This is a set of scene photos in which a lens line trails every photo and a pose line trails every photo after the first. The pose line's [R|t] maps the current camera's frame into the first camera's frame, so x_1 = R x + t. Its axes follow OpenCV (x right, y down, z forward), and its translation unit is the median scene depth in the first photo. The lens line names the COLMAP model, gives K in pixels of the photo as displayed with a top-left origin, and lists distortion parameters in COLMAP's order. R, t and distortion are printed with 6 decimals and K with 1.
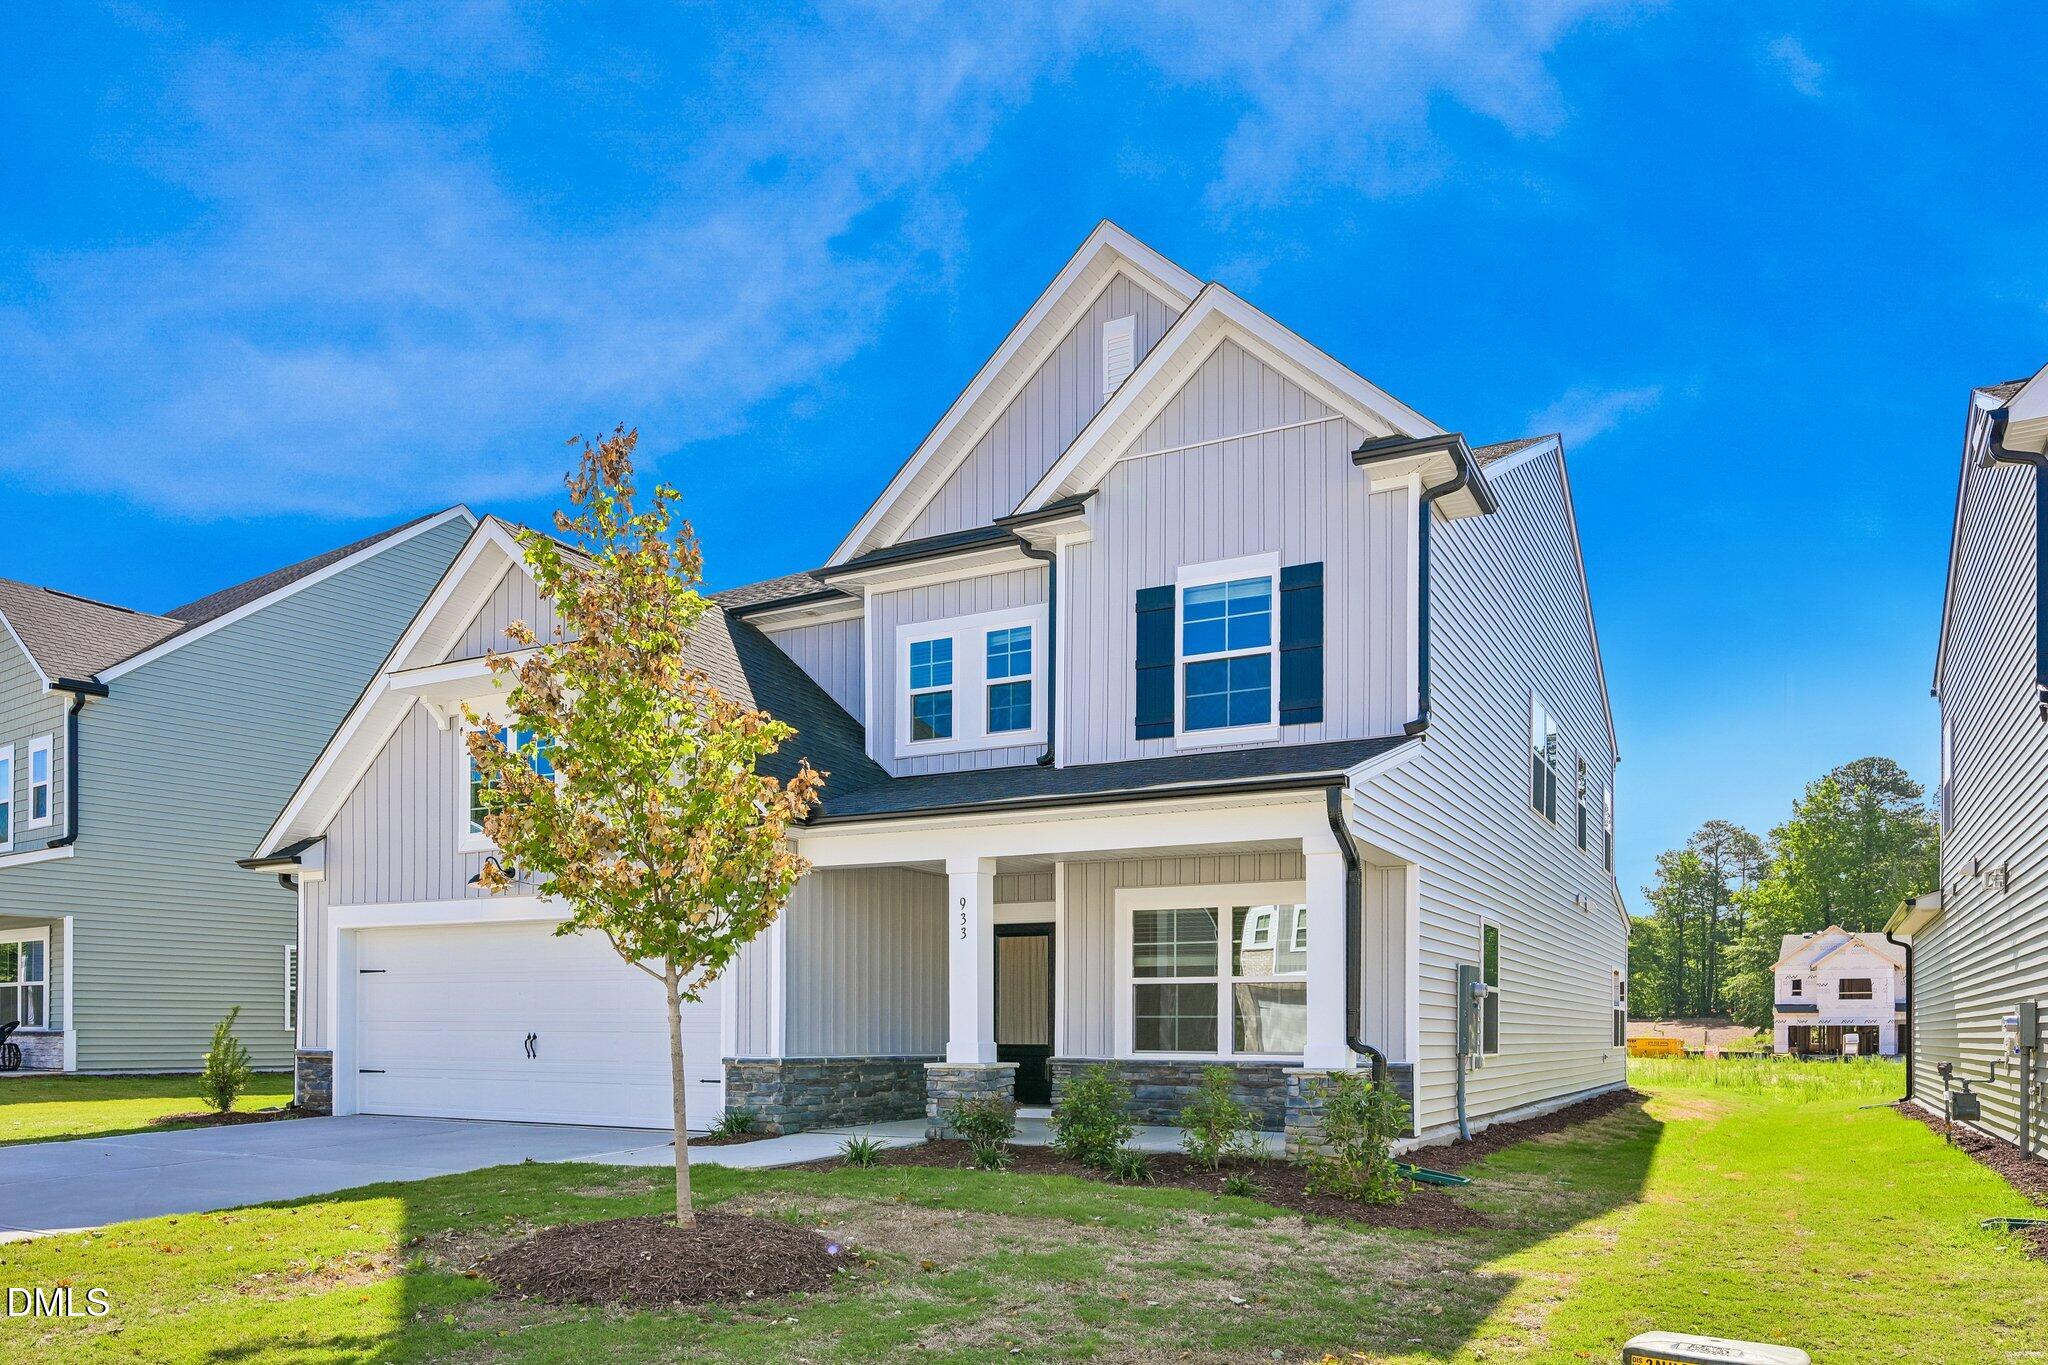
lens RADIAL K [[1317.8, 0, 1021.2], [0, 1317.8, 683.9], [0, 0, 1]] dist [0.001548, 0.002578]
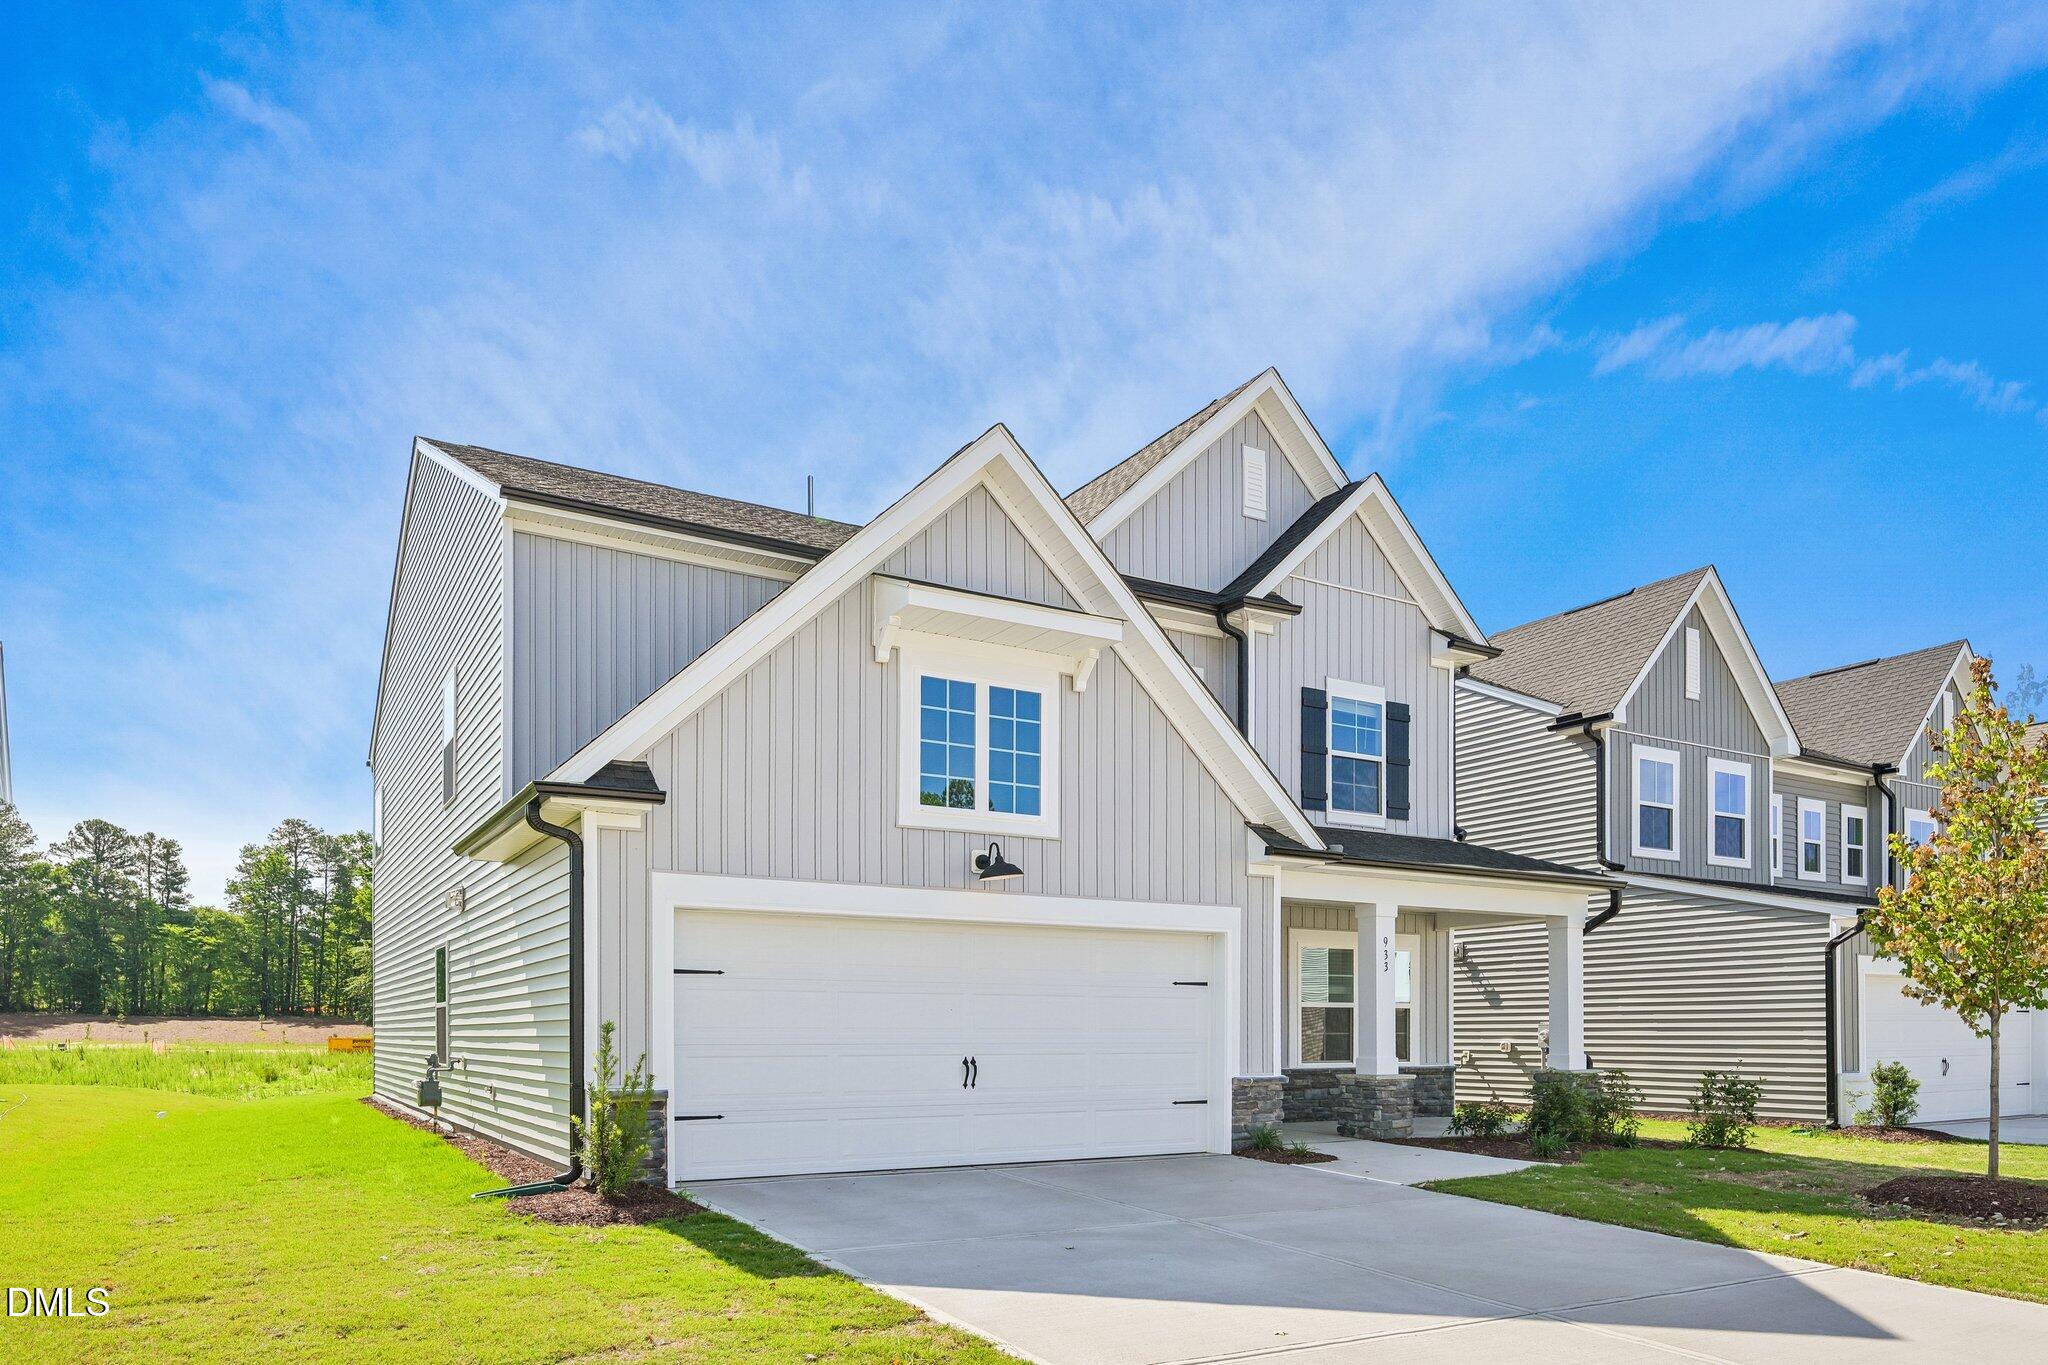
lens RADIAL K [[1317.8, 0, 1020.8], [0, 1317.8, 681.7], [0, 0, 1]] dist [0.001548, 0.002578]
pose [[0.535121, 0.212688, 0.817563, -1.105185], [-0.212141, 0.970608, -0.113650, 0.125387], [-0.817705, -0.112622, 0.564512, 0.542193]]
